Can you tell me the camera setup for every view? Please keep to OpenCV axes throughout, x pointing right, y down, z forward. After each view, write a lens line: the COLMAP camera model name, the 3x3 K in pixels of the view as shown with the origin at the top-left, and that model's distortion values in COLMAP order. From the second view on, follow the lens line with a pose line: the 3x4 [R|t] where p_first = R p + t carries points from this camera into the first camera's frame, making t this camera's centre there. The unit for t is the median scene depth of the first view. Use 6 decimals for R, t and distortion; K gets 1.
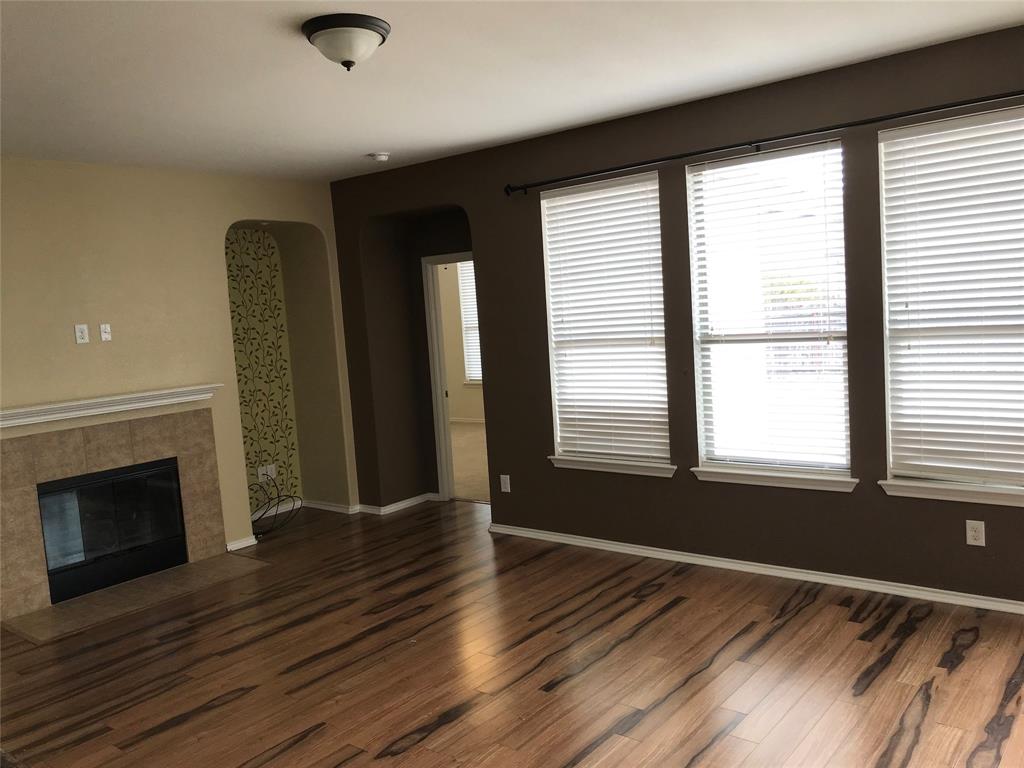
lens RADIAL K [[843.7, 0, 509.2], [0, 843.7, 379.6], [0, 0, 1]] dist [0.033673, -0.009517]
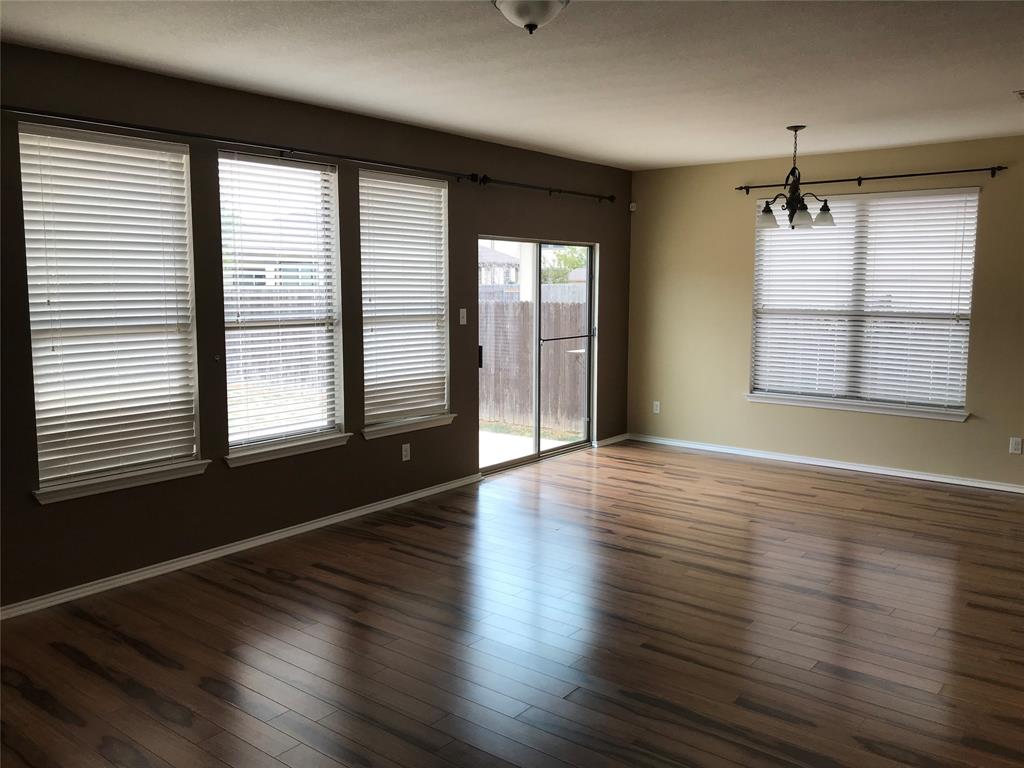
lens RADIAL K [[843.7, 0, 509.2], [0, 843.7, 379.6], [0, 0, 1]] dist [0.033673, -0.009517]
pose [[-0.023021, -0.045505, 0.998699, -0.896416], [0.090206, 0.994794, 0.047407, -0.002576], [-0.995657, 0.091180, -0.018797, 0.791813]]
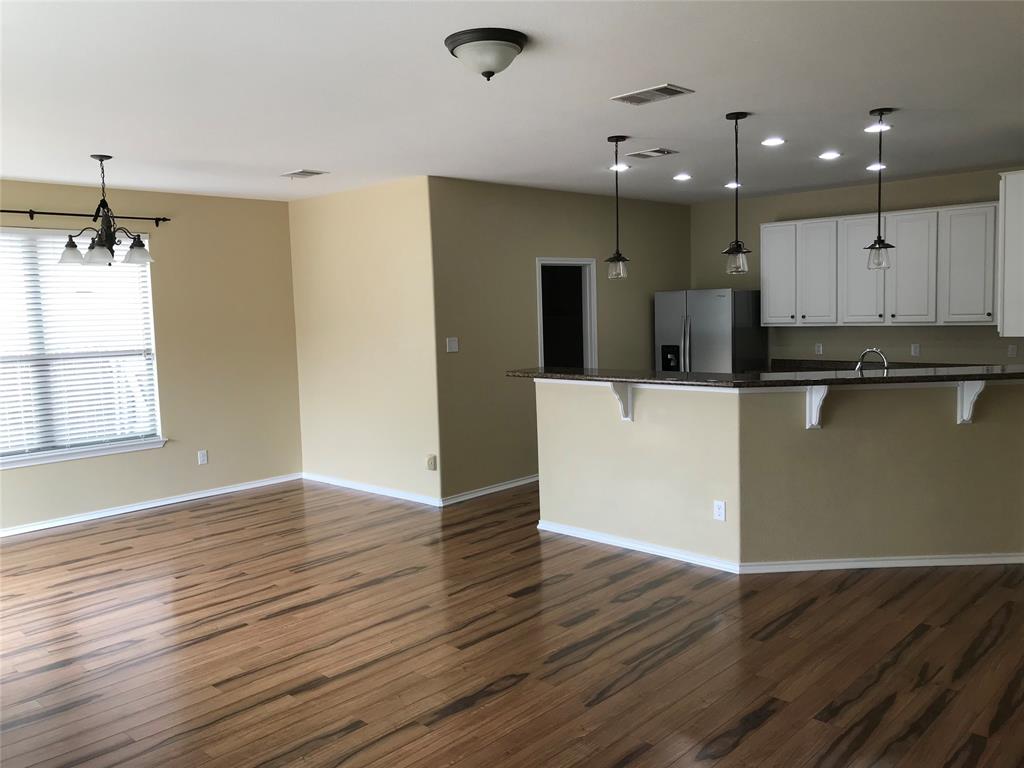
lens RADIAL K [[843.7, 0, 509.2], [0, 843.7, 379.6], [0, 0, 1]] dist [0.033673, -0.009517]
pose [[-0.992244, 0.093235, 0.082215, -0.196265], [0.106377, 0.979062, 0.173555, -0.130534], [-0.064312, 0.180955, -0.981386, 1.541134]]
